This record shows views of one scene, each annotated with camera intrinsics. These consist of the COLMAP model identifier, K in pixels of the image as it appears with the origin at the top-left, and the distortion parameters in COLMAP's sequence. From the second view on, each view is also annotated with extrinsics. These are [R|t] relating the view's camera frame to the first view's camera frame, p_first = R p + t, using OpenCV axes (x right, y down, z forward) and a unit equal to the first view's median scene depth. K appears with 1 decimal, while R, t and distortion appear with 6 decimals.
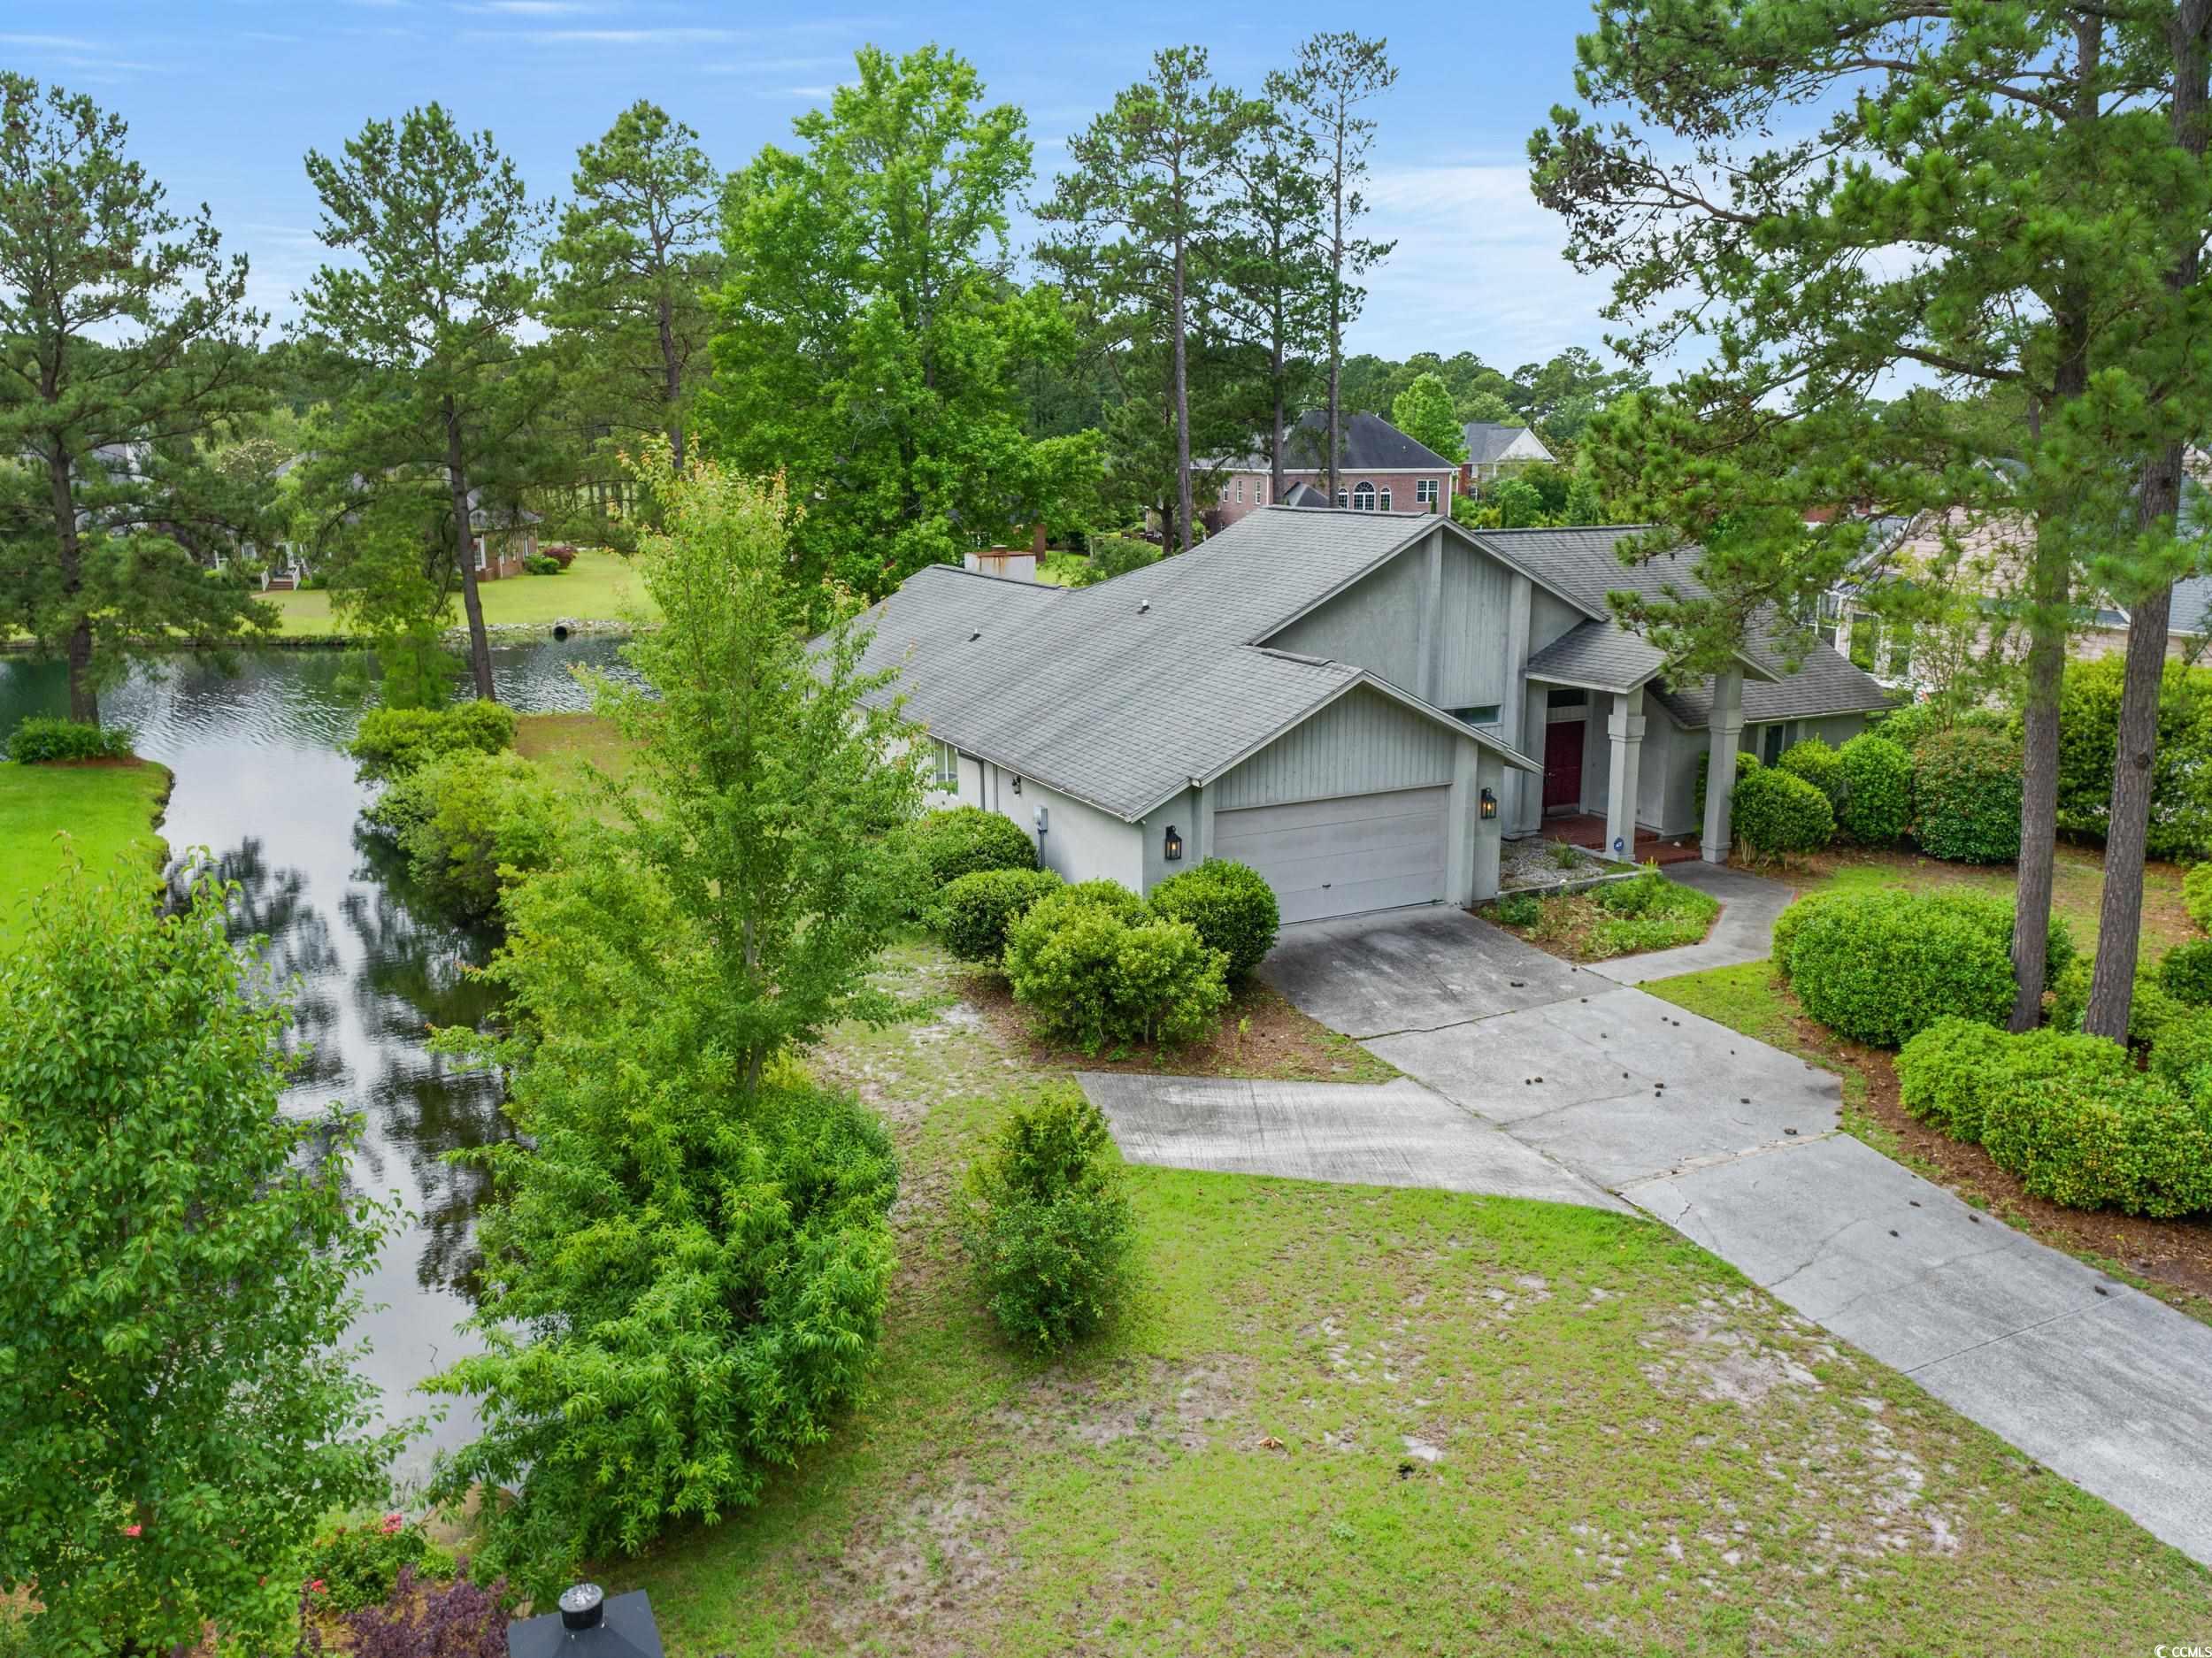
lens RADIAL K [[1689.0, 0, 1106.0], [0, 1689.0, 829.0], [0, 0, 1]] dist [-0.014054, 0.011548]
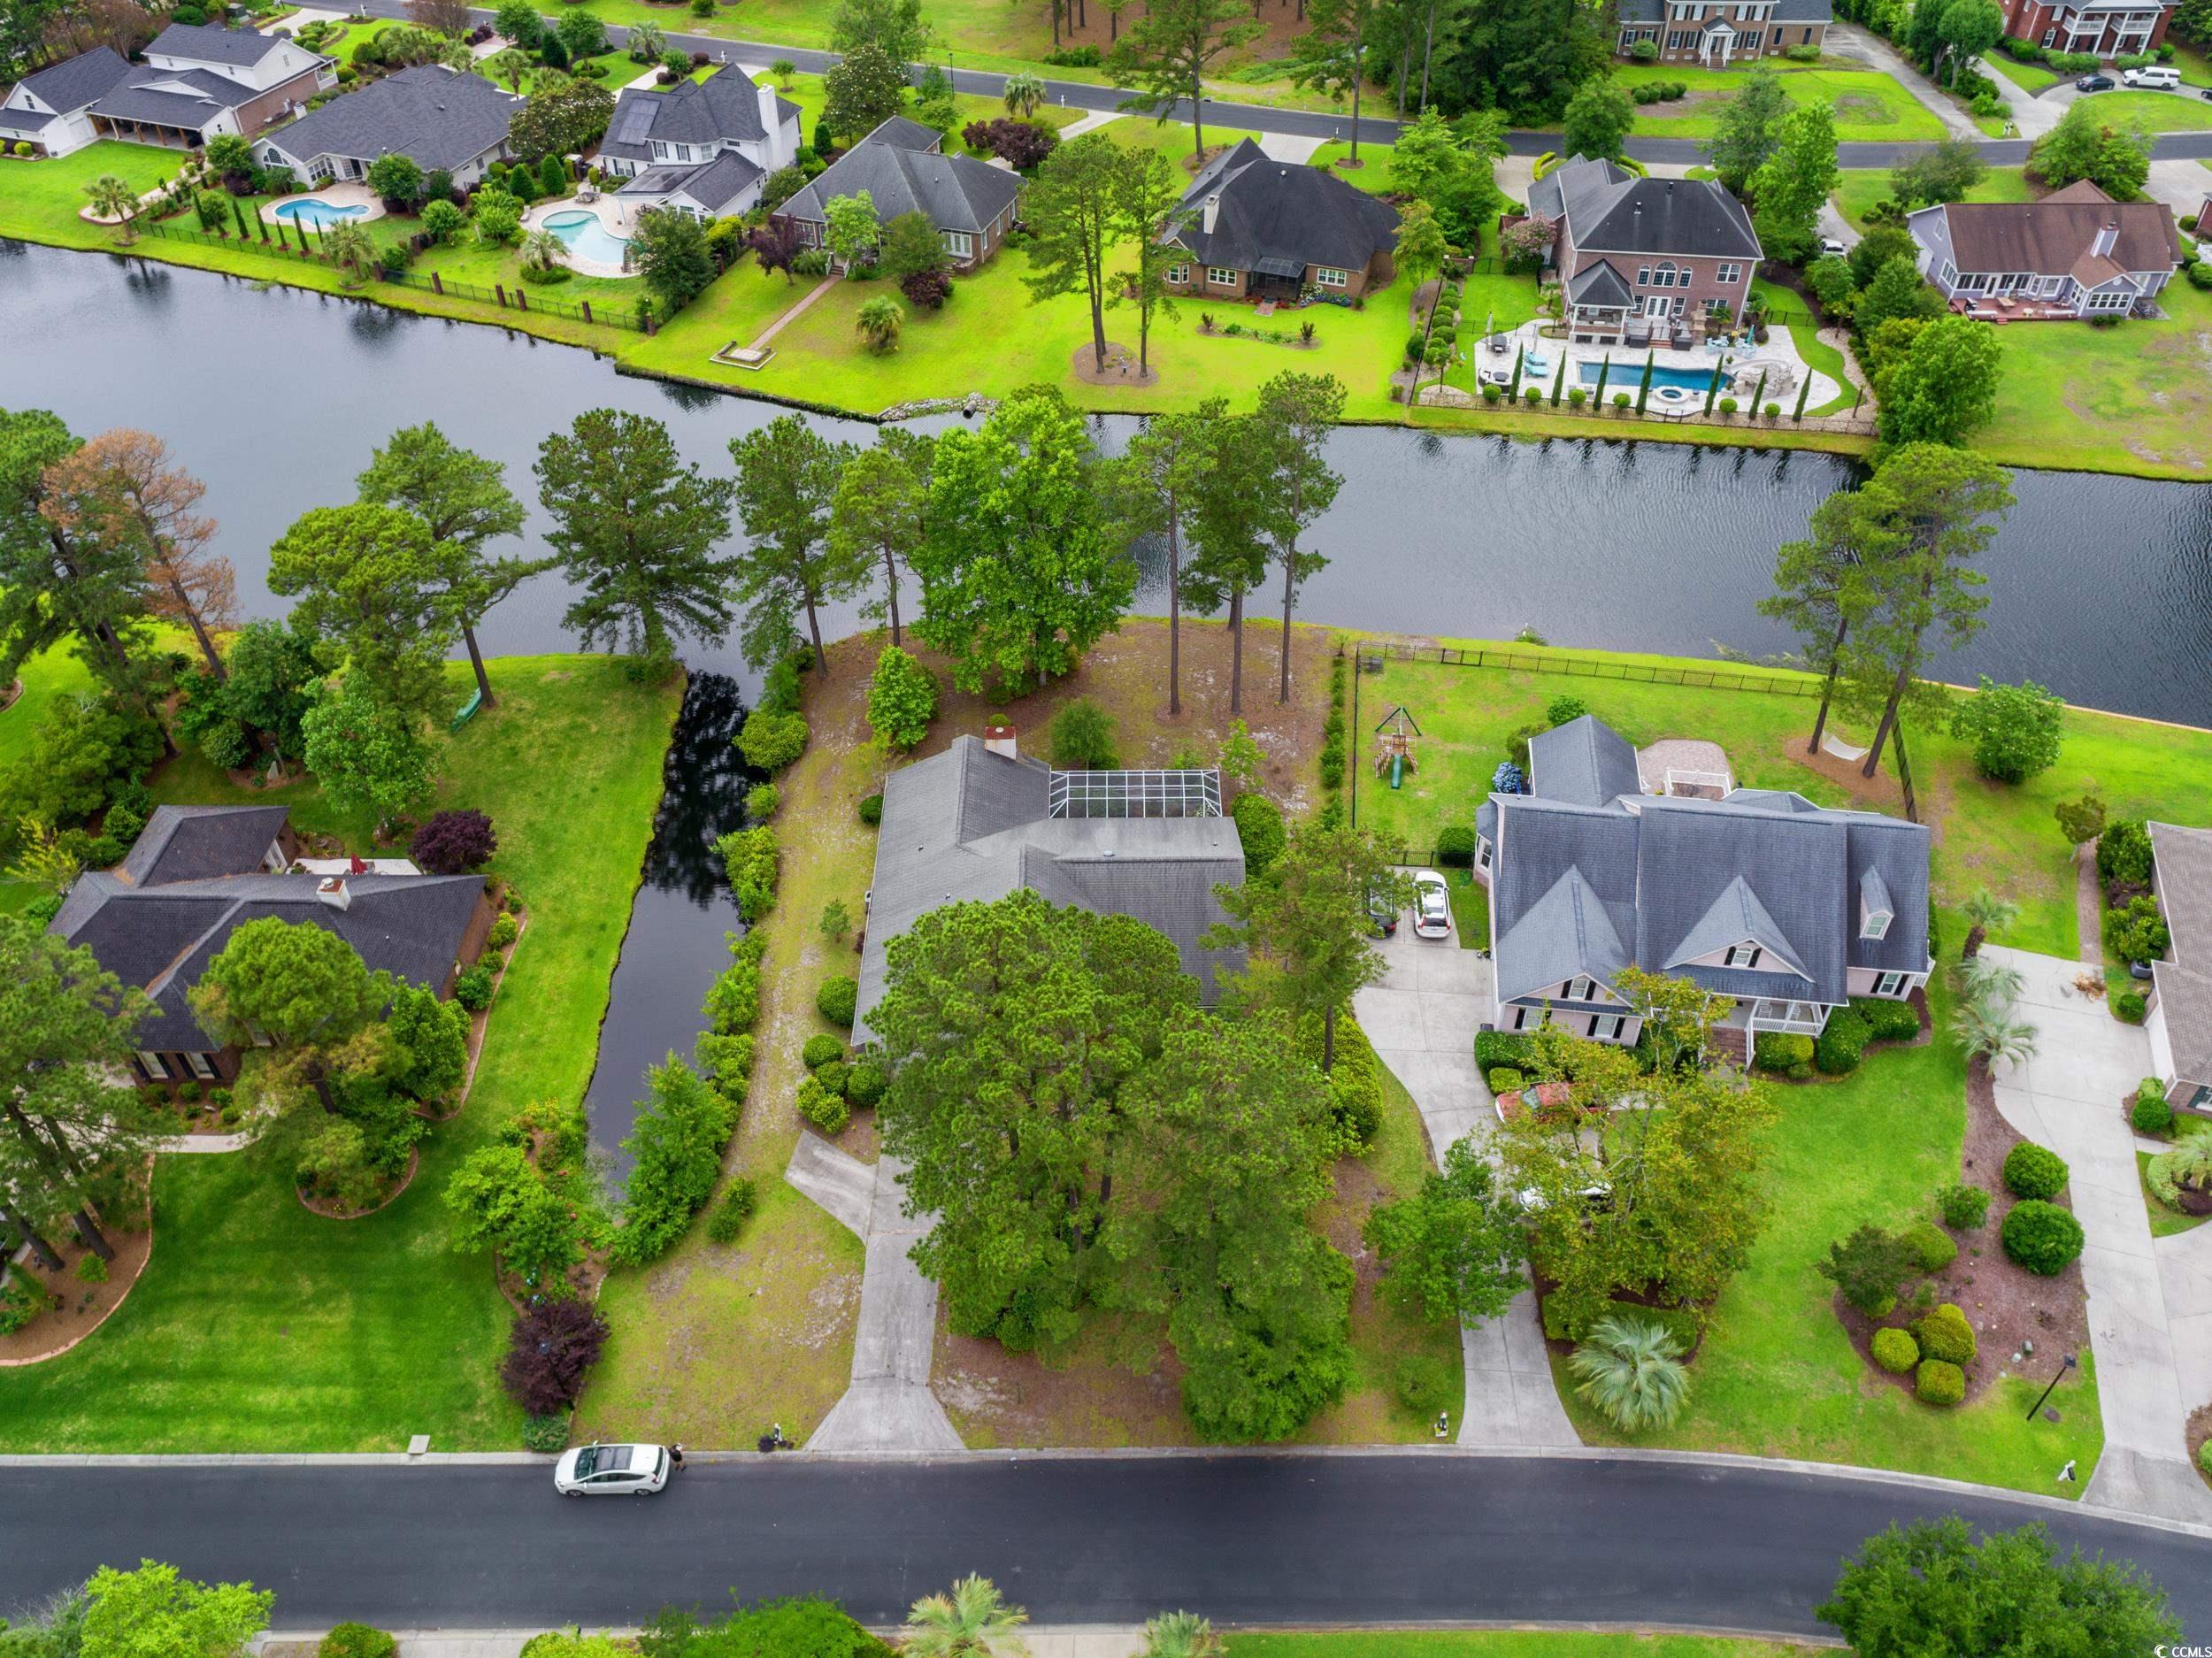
lens RADIAL K [[1689.0, 0, 1106.0], [0, 1689.0, 829.0], [0, 0, 1]] dist [-0.014054, 0.011548]
pose [[0.902702, 0.288024, -0.319642, 1.923625], [-0.089709, 0.852557, 0.514878, -2.914907], [0.420811, -0.436106, 0.795443, -1.683578]]
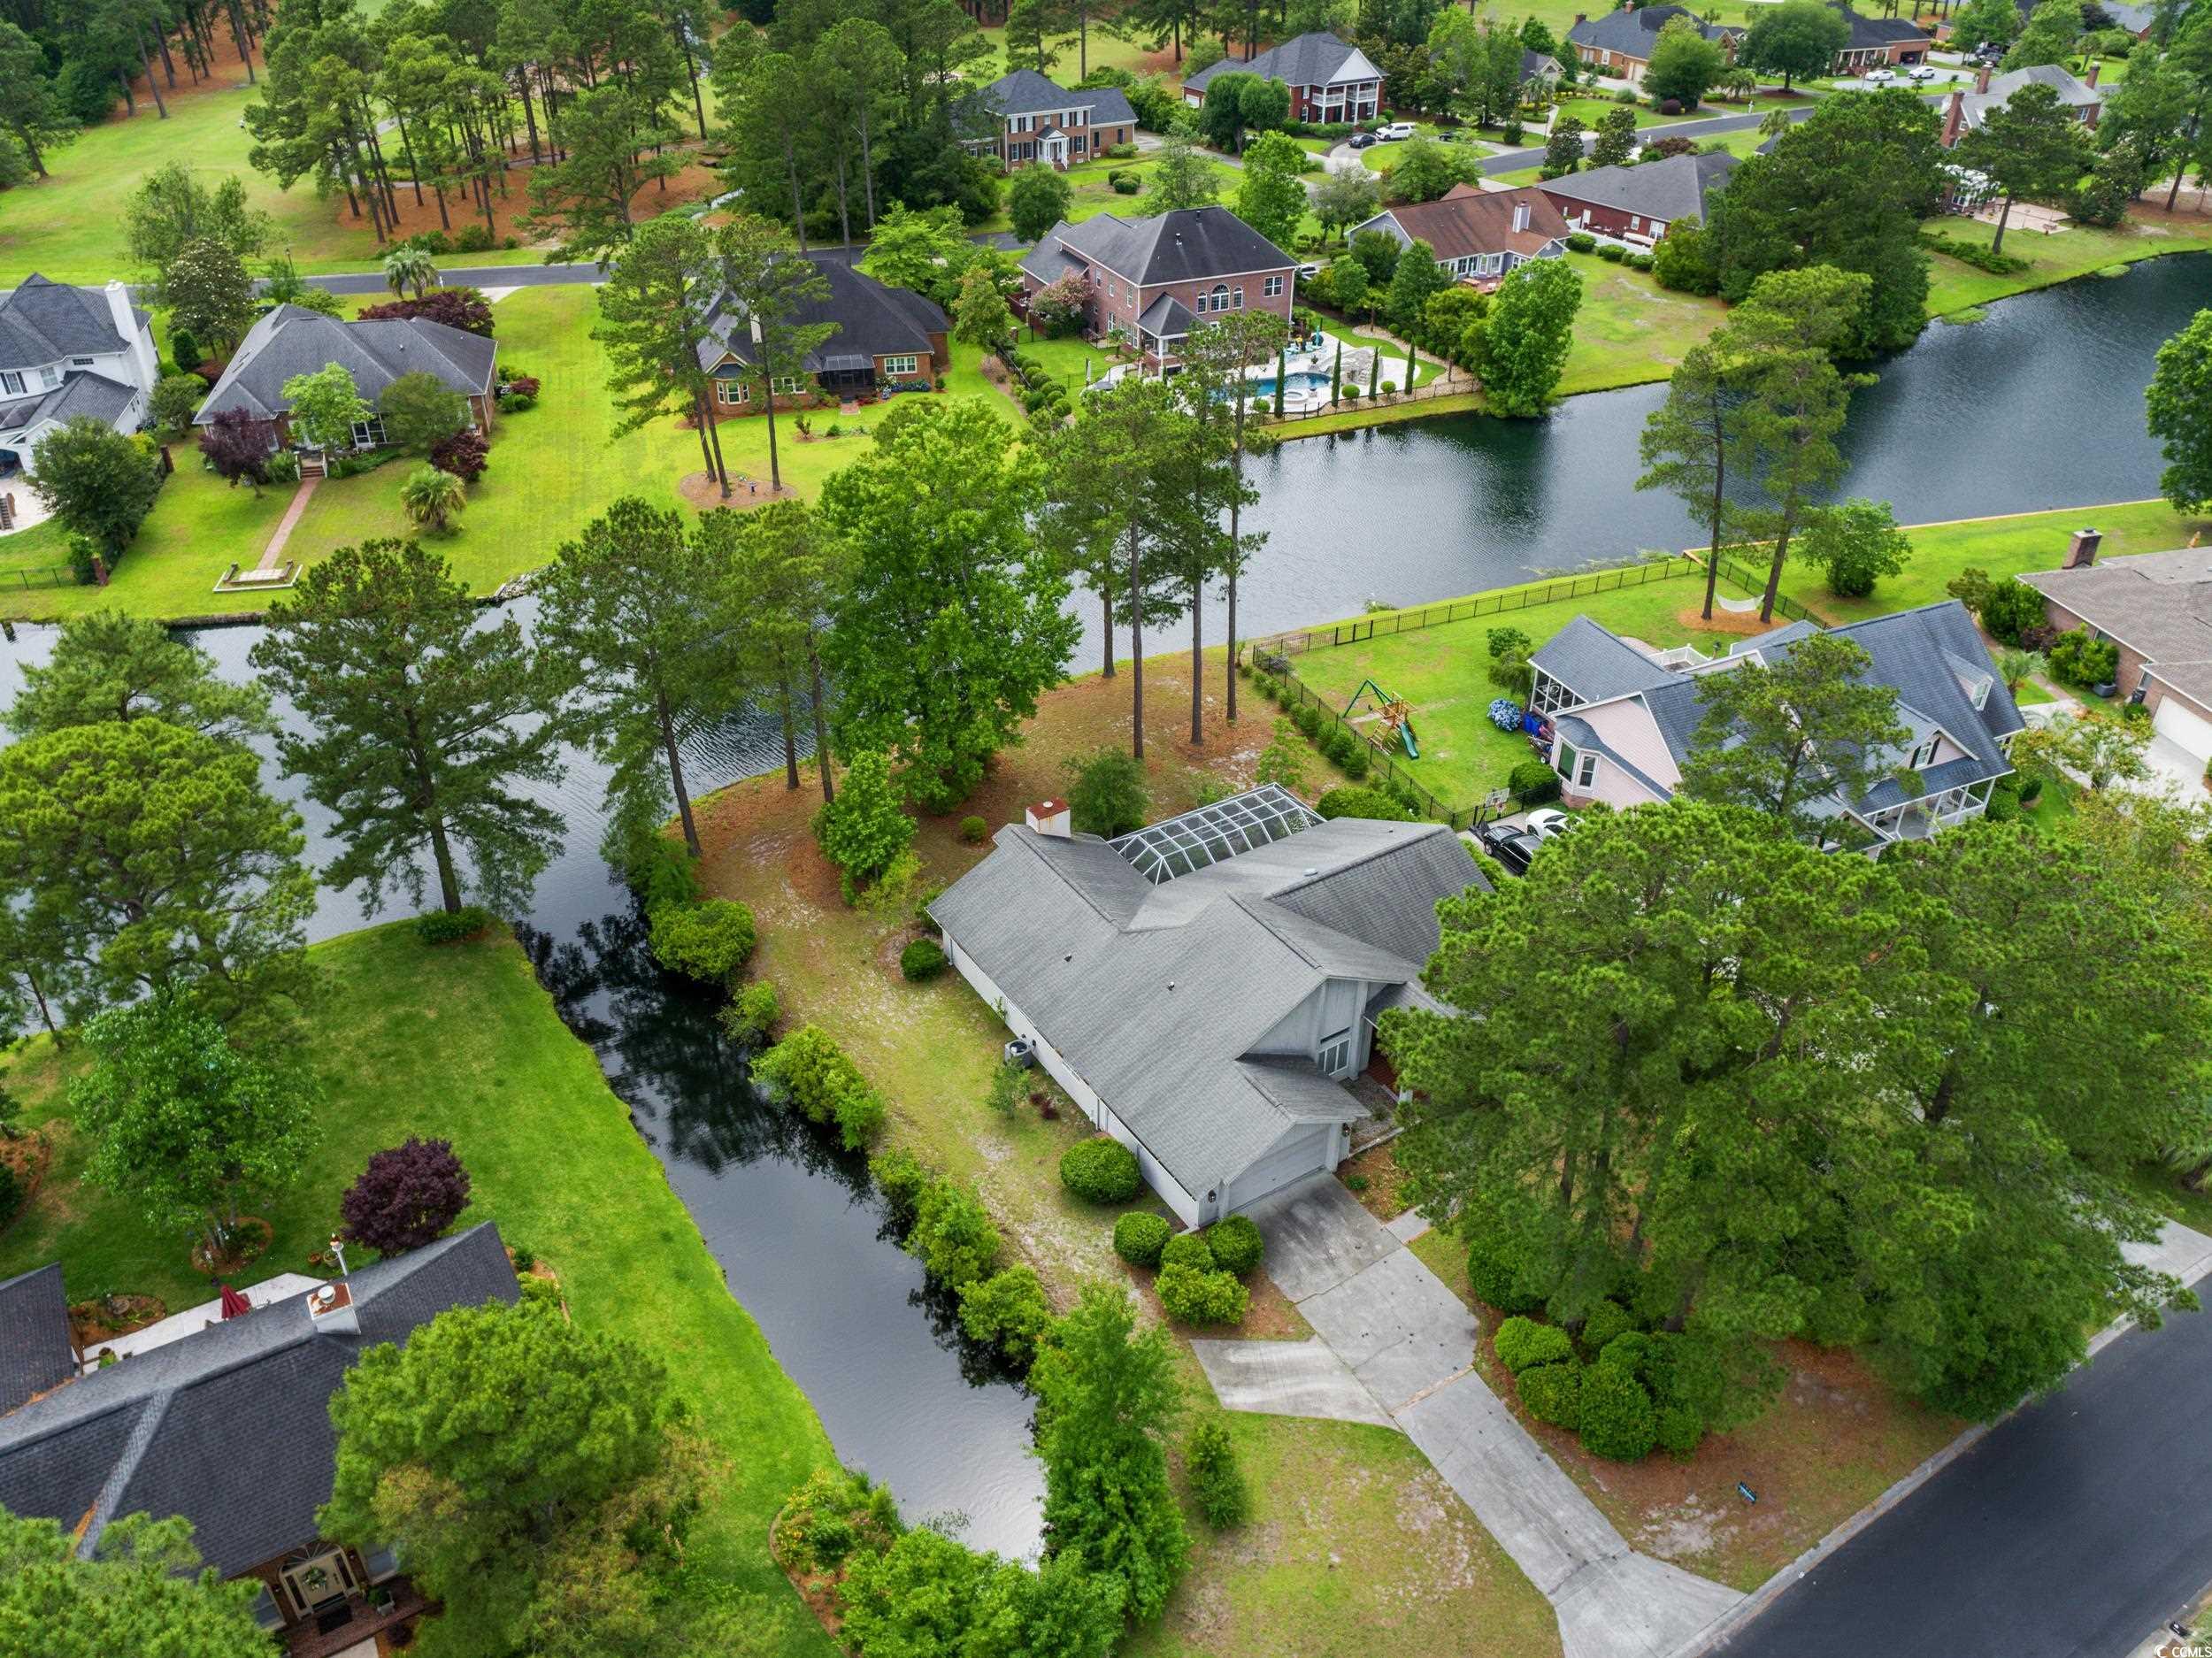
lens RADIAL K [[1689.0, 0, 1106.0], [0, 1689.0, 829.0], [0, 0, 1]] dist [-0.014054, 0.011548]
pose [[0.992938, -0.059279, 0.102767, -0.444890], [0.018464, 0.932881, 0.359711, -1.847872], [-0.117193, -0.355273, 0.927387, -1.335753]]
